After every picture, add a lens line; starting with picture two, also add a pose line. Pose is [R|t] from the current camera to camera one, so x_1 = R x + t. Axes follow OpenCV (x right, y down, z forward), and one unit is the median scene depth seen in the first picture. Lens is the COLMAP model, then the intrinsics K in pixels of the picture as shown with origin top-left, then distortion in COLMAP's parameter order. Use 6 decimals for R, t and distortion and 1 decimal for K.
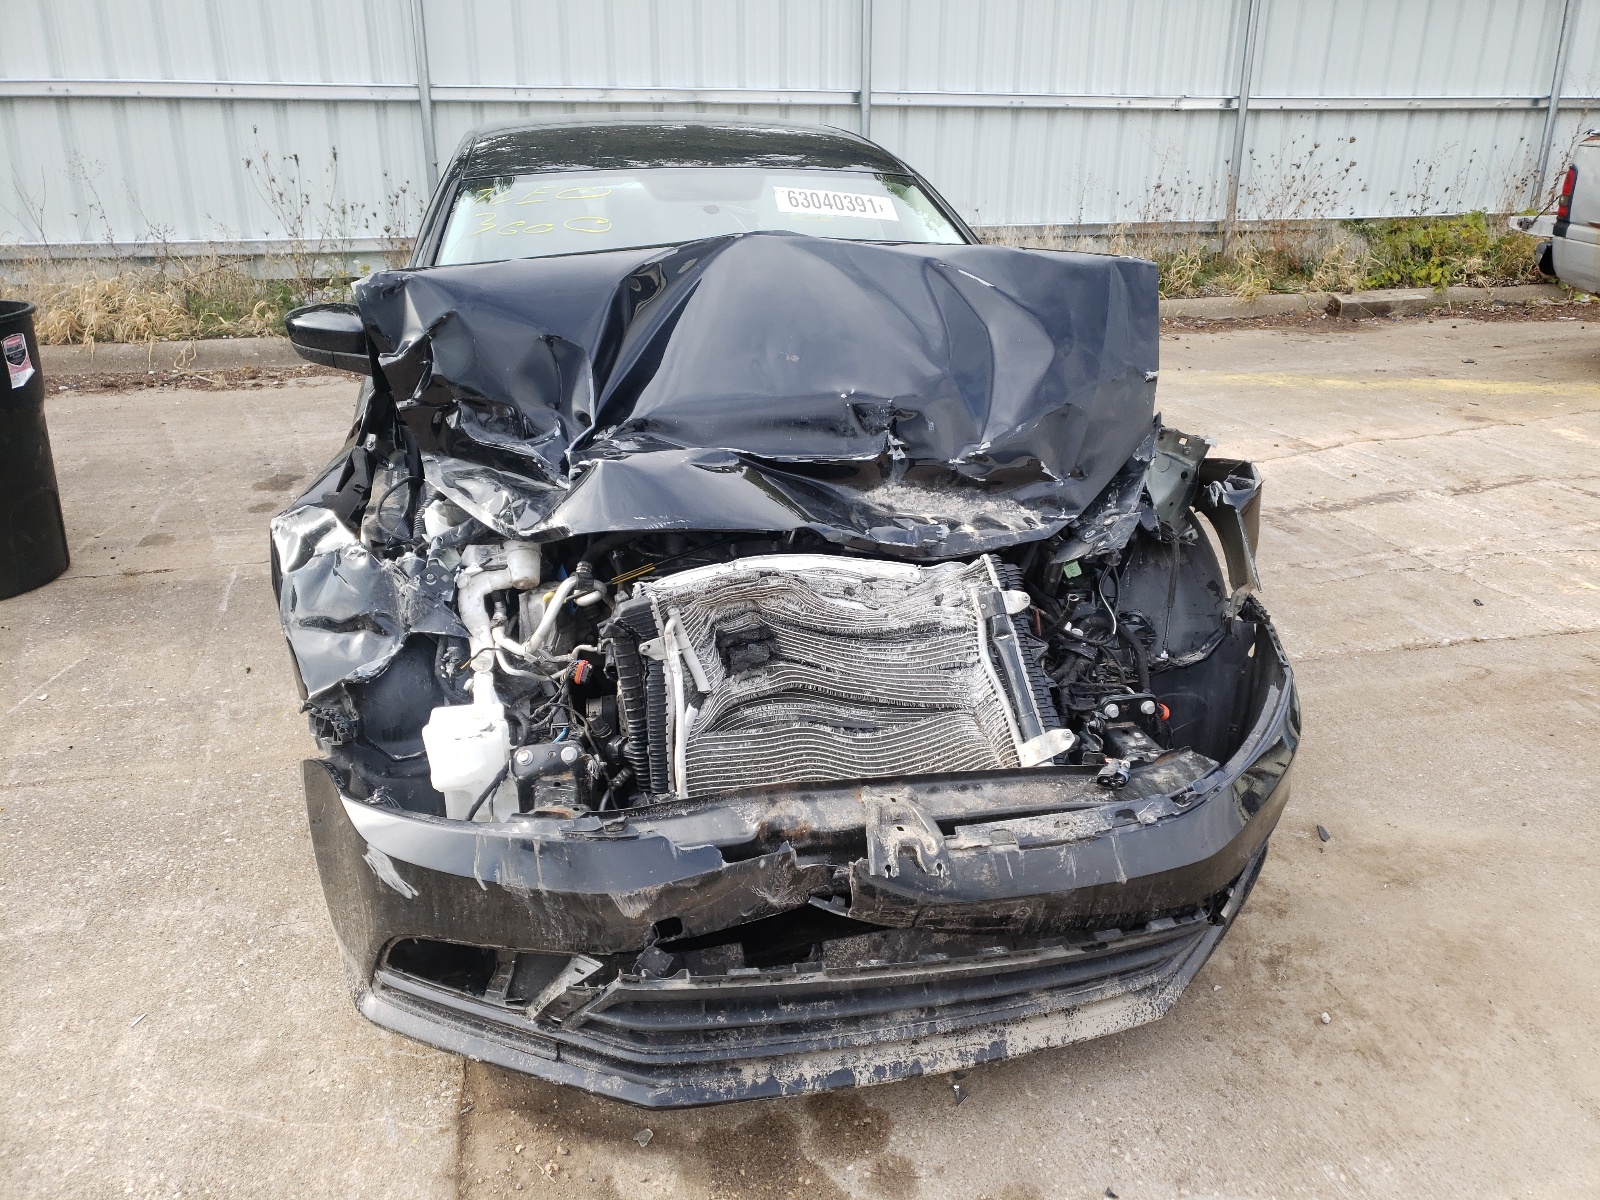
lens RADIAL K [[1234.4, 0, 824.2], [0, 1234.4, 594.2], [0, 0, 1]] dist [0.003451, 0.004675]
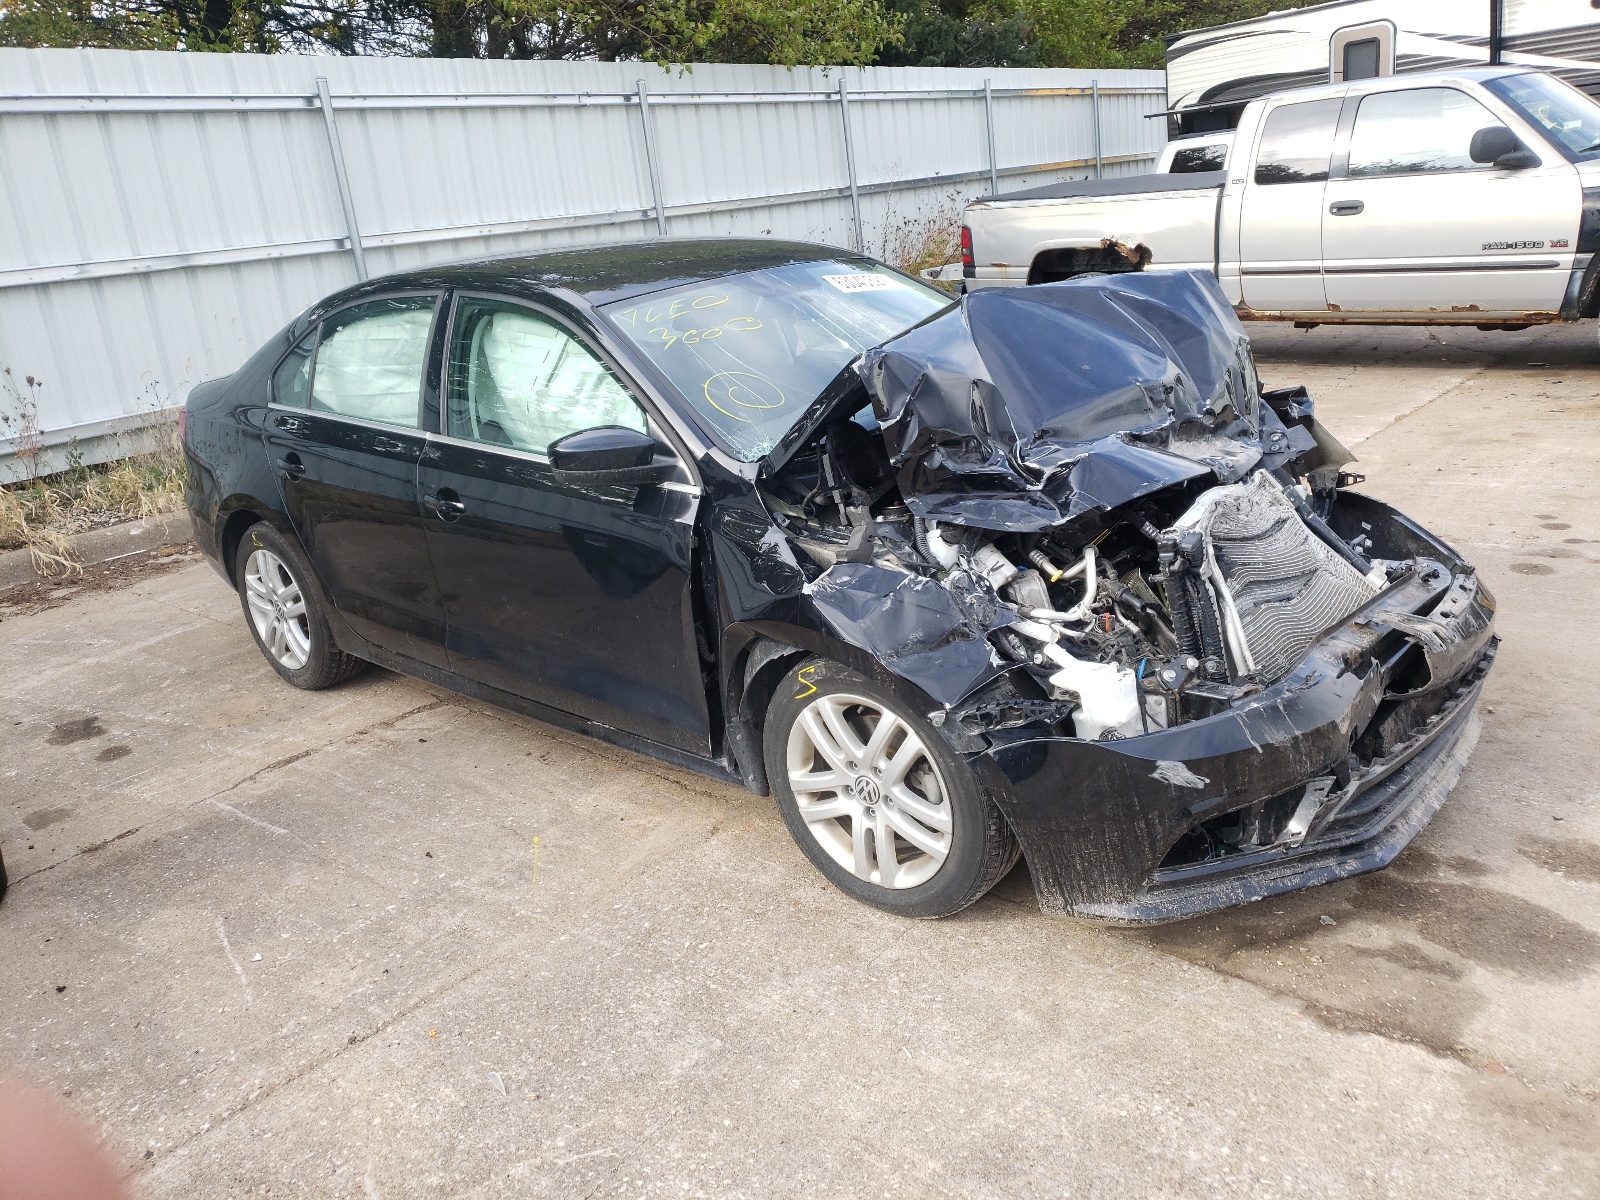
lens RADIAL K [[1225.8, 0, 800.0], [0, 1225.8, 600.0], [0, 0, 1]] dist [0.017732, 0.008627]
pose [[0.819442, -0.263585, 0.508958, -0.710057], [0.308758, 0.951130, -0.004529, -0.032447], [-0.482891, 0.160856, 0.860780, 0.049356]]
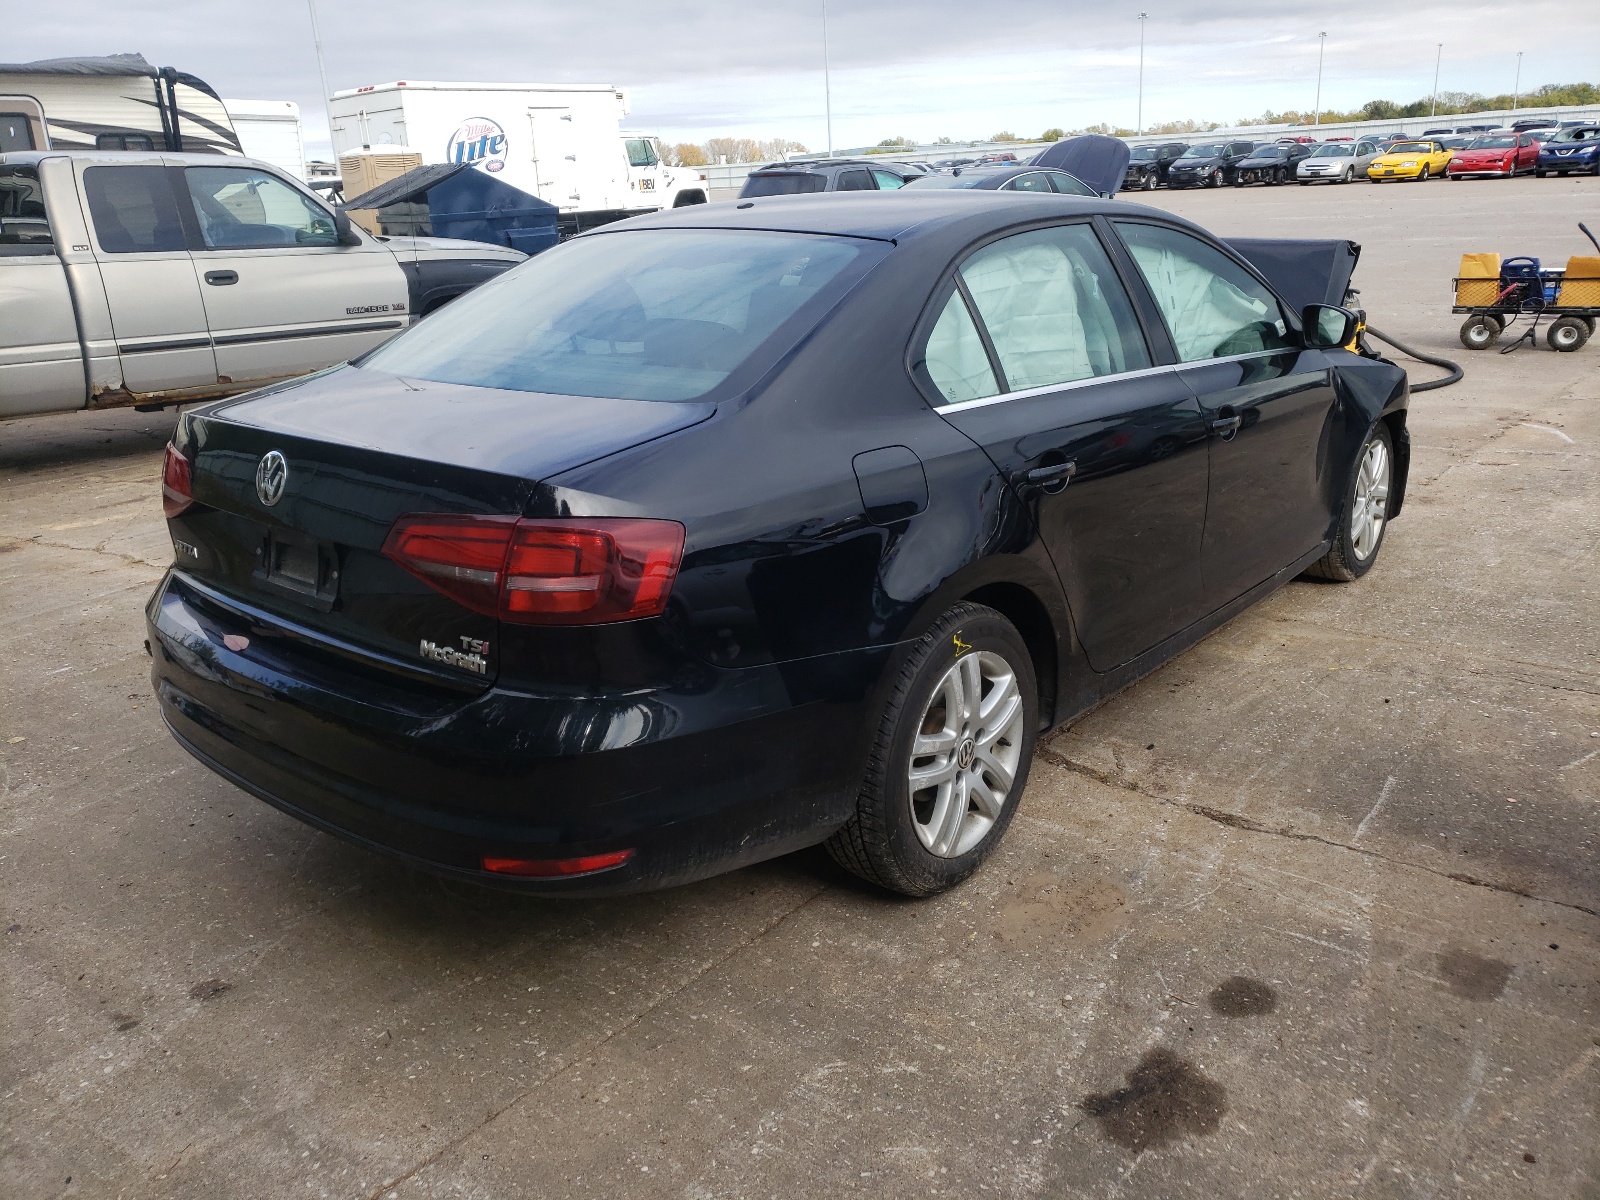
lens RADIAL K [[1225.8, 0, 800.0], [0, 1225.8, 600.0], [0, 0, 1]] dist [0.017732, 0.008627]
pose [[-0.580074, -0.241844, 0.777834, -1.033783], [0.336643, 0.798367, 0.499282, -0.731302], [-0.741745, 0.551473, -0.381697, 1.840830]]
